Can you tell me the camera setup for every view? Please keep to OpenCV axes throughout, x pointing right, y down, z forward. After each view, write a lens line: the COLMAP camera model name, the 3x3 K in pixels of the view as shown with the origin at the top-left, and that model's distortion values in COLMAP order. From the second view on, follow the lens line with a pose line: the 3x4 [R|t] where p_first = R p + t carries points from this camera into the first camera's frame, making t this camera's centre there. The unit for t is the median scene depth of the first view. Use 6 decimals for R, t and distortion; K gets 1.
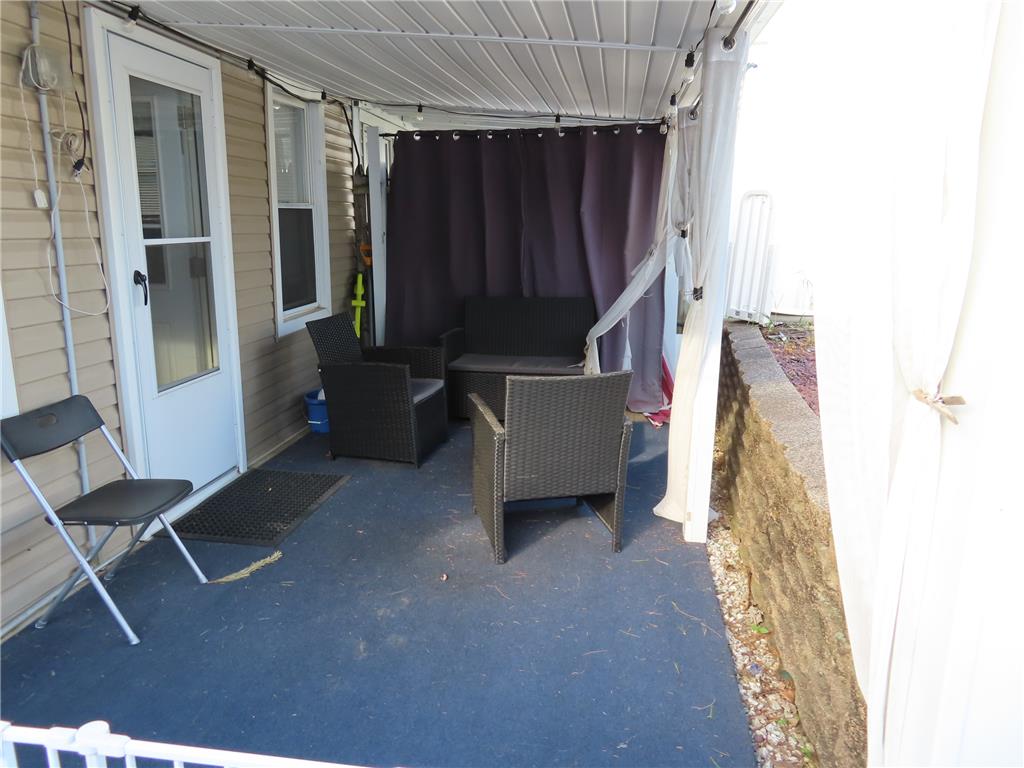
lens RADIAL K [[746.3, 0, 504.0], [0, 746.3, 381.6], [0, 0, 1]] dist [-0.005278, -0.004632]
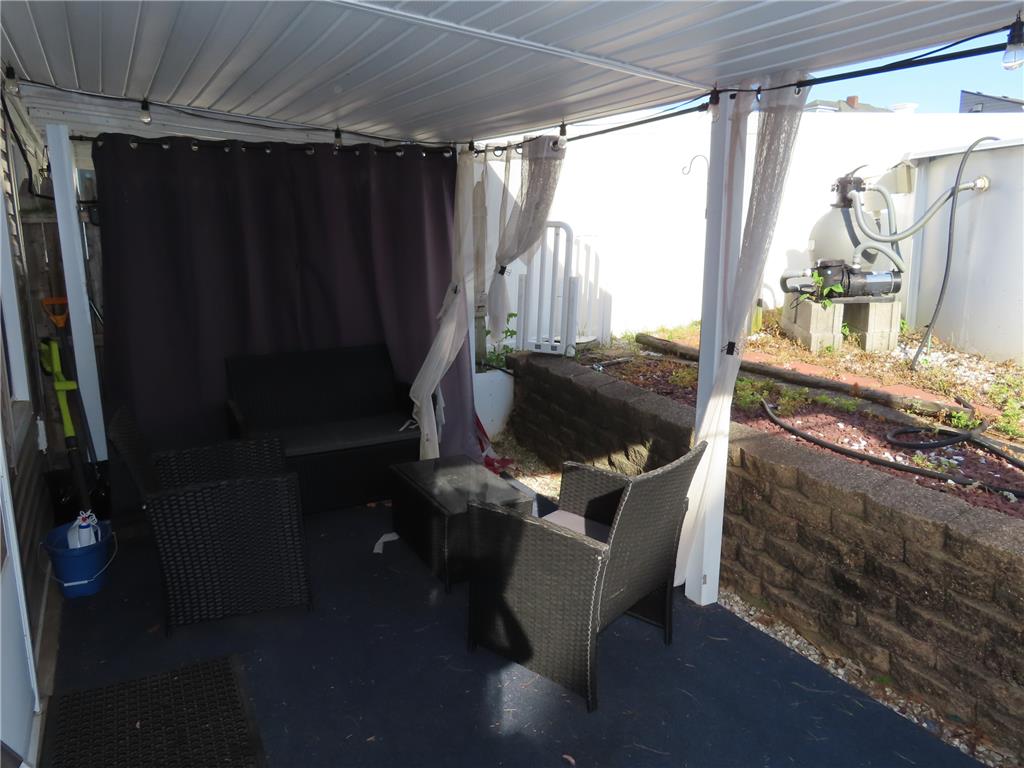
lens RADIAL K [[723.9, 0, 512.0], [0, 723.9, 384.0], [0, 0, 1]] dist [-0.014619, -0.000925]
pose [[0.791964, -0.127259, 0.597159, -0.279814], [0.136055, 0.990229, 0.030586, -0.074422], [-0.595216, 0.057024, 0.801540, 0.251861]]
